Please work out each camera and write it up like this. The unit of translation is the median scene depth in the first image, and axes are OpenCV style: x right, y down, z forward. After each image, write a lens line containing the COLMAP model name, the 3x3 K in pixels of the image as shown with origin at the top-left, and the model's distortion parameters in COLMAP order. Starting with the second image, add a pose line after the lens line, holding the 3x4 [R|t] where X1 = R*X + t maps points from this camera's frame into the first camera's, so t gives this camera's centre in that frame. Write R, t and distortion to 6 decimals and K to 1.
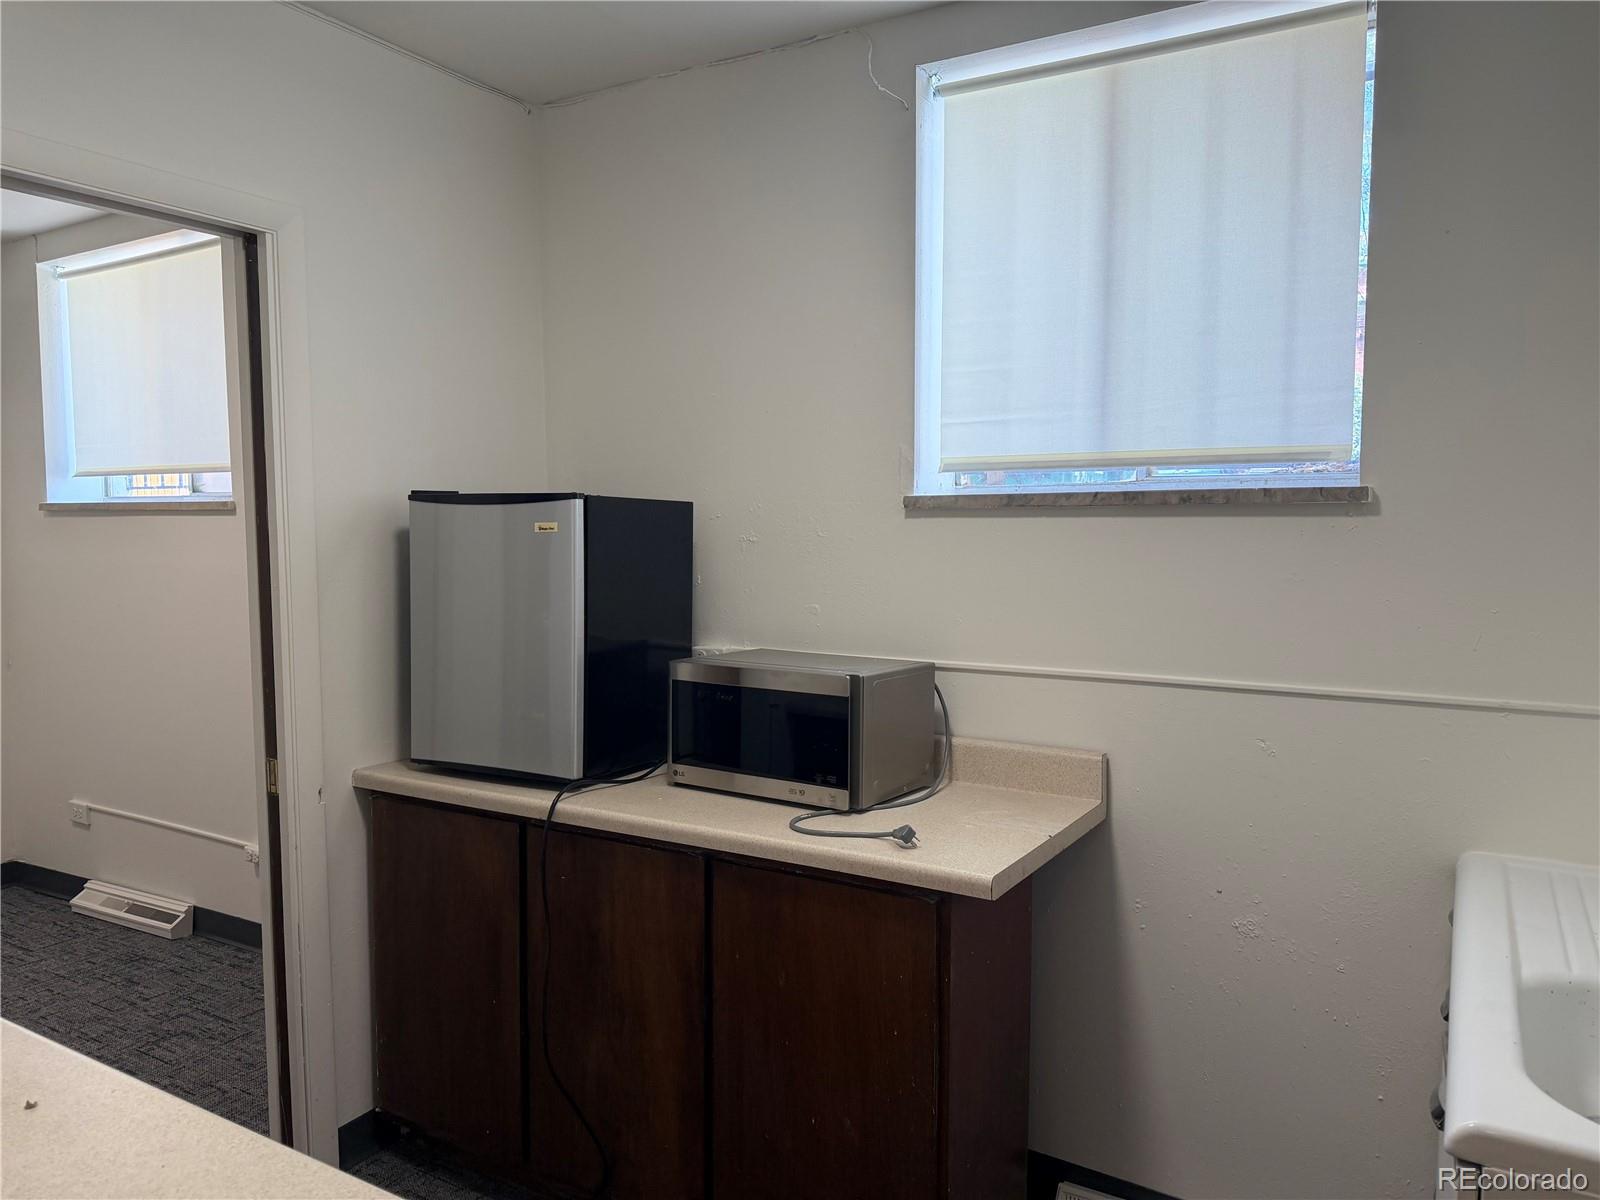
lens RADIAL K [[1130.7, 0, 813.9], [0, 1130.7, 603.1], [0, 0, 1]] dist [0.043603, -0.044344]
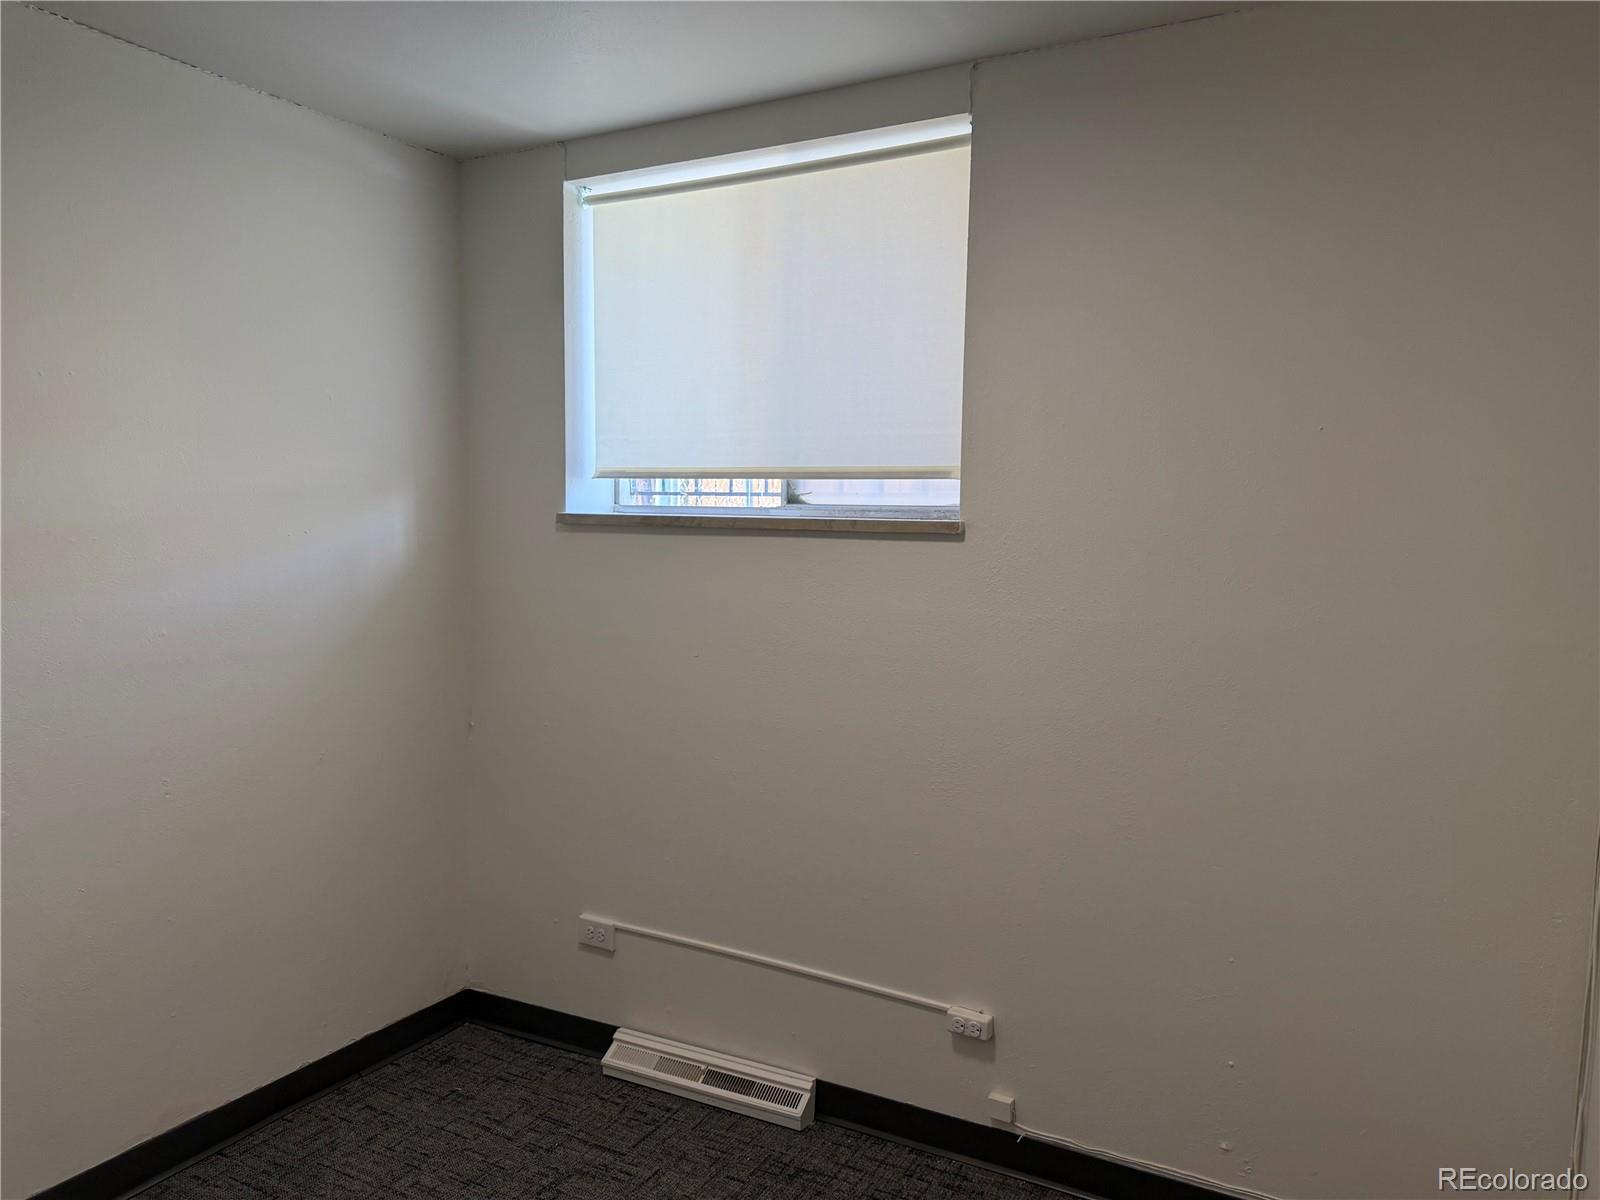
lens RADIAL K [[1130.7, 0, 839.1], [0, 1130.7, 617.4], [0, 0, 1]] dist [0.043603, -0.044344]
pose [[0.999233, 0.019702, 0.033855, -0.523301], [-0.019941, 0.999778, 0.006748, -0.029047], [-0.033714, -0.007418, 0.999404, 0.267874]]
